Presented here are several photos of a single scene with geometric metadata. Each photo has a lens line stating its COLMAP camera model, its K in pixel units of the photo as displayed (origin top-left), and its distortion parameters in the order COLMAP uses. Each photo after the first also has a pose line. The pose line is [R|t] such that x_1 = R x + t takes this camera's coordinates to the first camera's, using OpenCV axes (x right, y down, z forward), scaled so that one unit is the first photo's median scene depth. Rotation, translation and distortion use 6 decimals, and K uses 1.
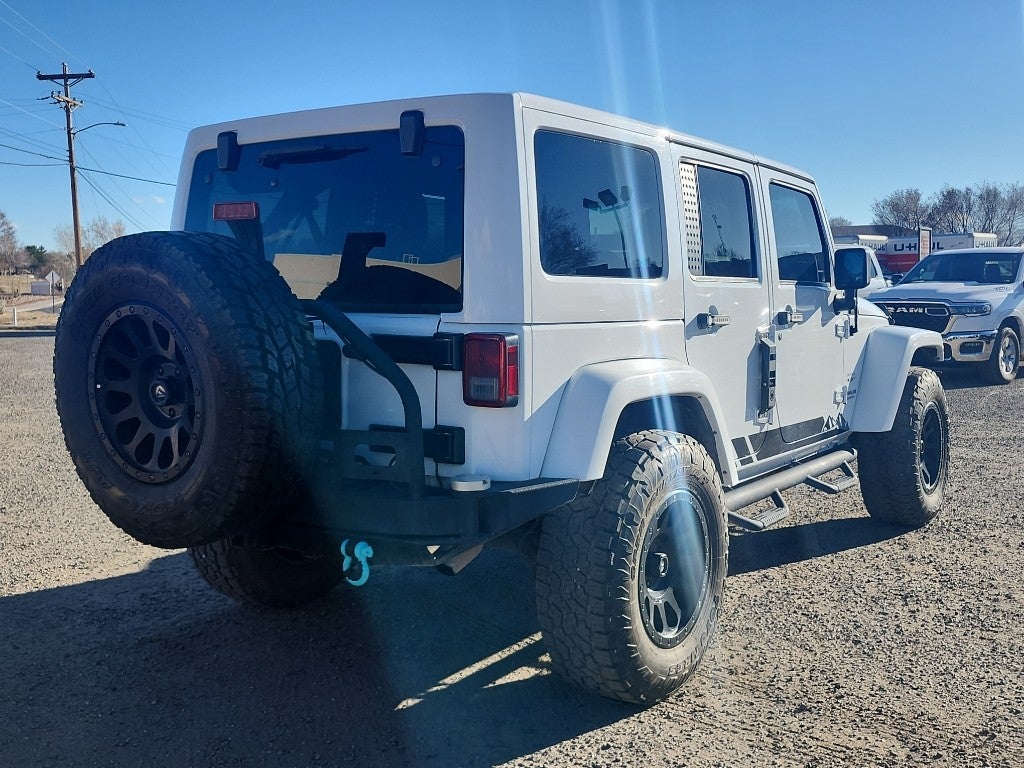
lens RADIAL K [[1046.6, 0, 516.5], [0, 1046.6, 360.7], [0, 0, 1]] dist [0.161093, -0.285788]
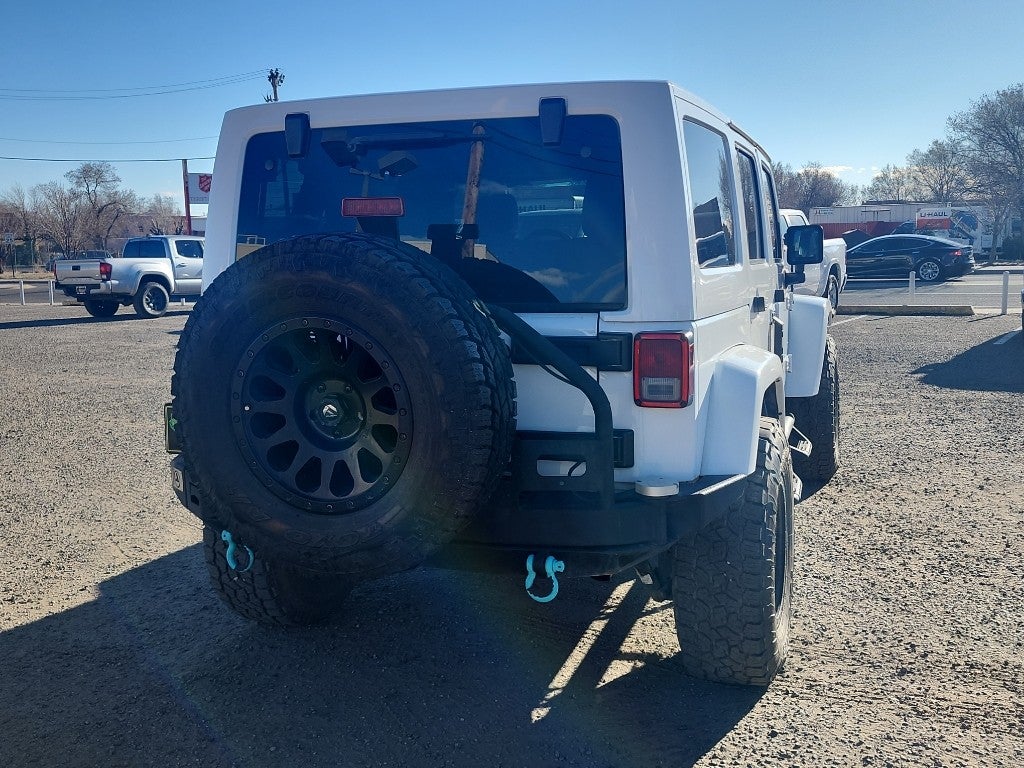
lens RADIAL K [[1046.6, 0, 516.5], [0, 1046.6, 360.7], [0, 0, 1]] dist [0.161093, -0.285788]
pose [[0.966285, -0.045946, 0.253341, -0.396327], [0.036623, 0.998471, 0.041396, -0.043861], [-0.254856, -0.030722, 0.966491, 0.091261]]
